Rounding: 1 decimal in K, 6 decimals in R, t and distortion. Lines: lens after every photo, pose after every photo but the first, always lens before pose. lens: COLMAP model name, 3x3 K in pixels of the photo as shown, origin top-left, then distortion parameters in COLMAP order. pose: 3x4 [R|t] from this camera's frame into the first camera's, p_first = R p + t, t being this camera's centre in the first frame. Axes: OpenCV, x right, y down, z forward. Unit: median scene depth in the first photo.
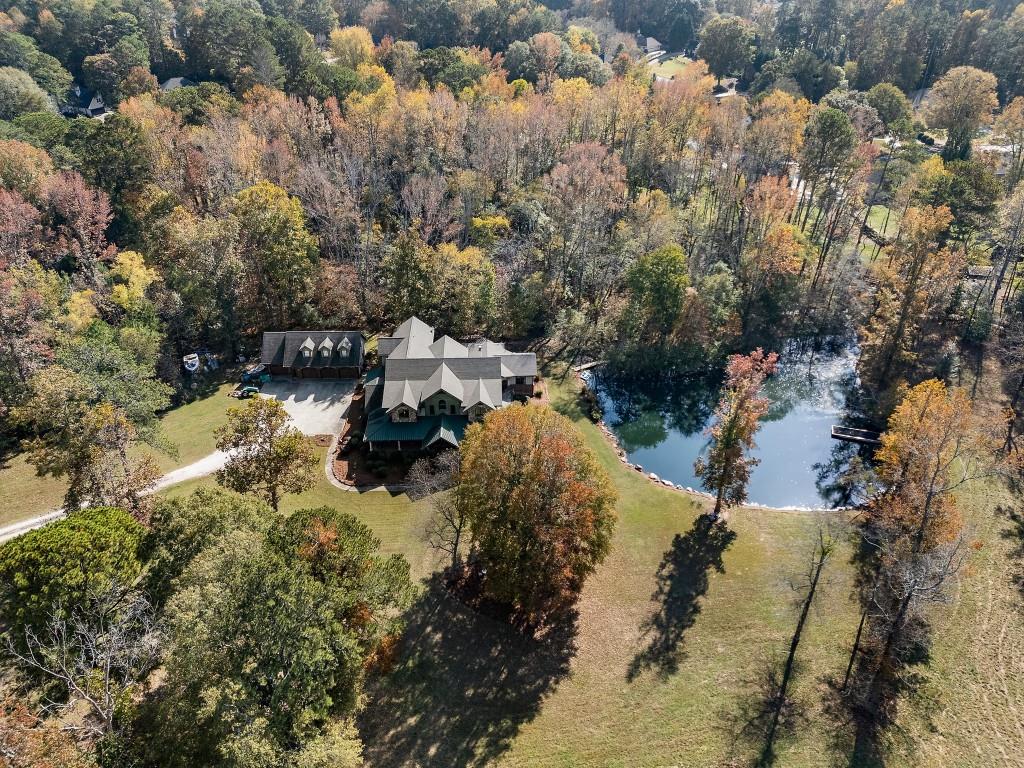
lens RADIAL K [[763.1, 0, 512.0], [0, 763.1, 384.0], [0, 0, 1]] dist [0.003747, 0.000959]
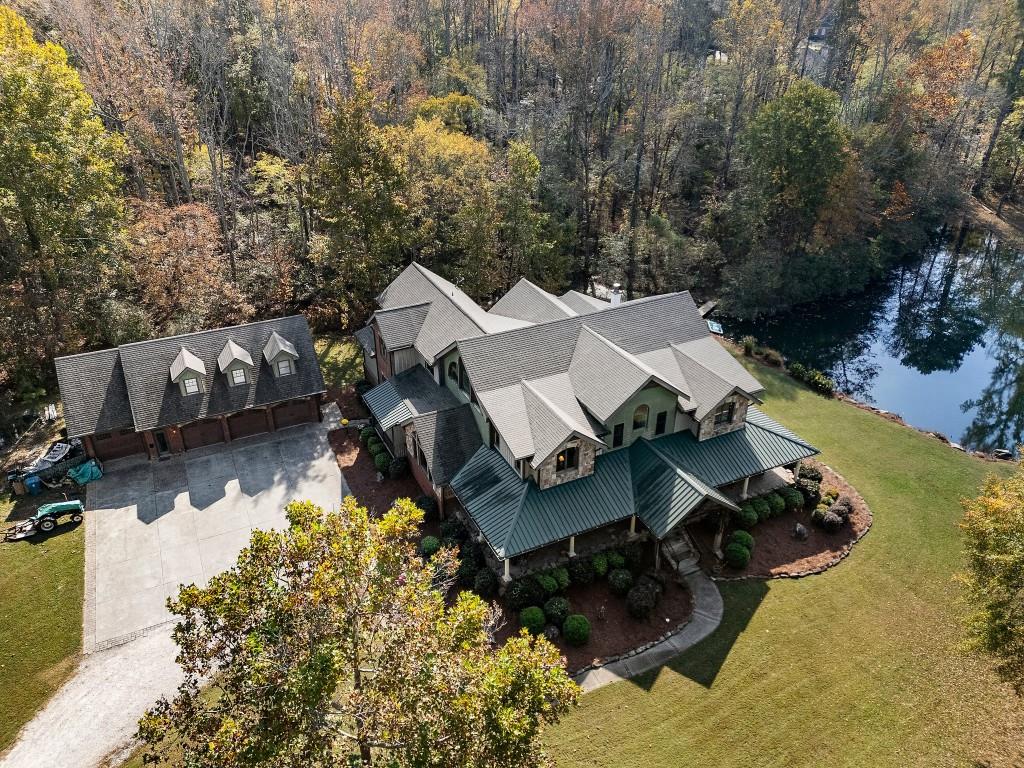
lens RADIAL K [[763.1, 0, 512.0], [0, 763.1, 384.0], [0, 0, 1]] dist [0.003747, 0.000959]
pose [[0.911127, -0.203020, 0.358651, -0.258503], [0.216195, 0.976344, 0.003449, -0.005565], [-0.350867, 0.074396, 0.933465, 0.563350]]
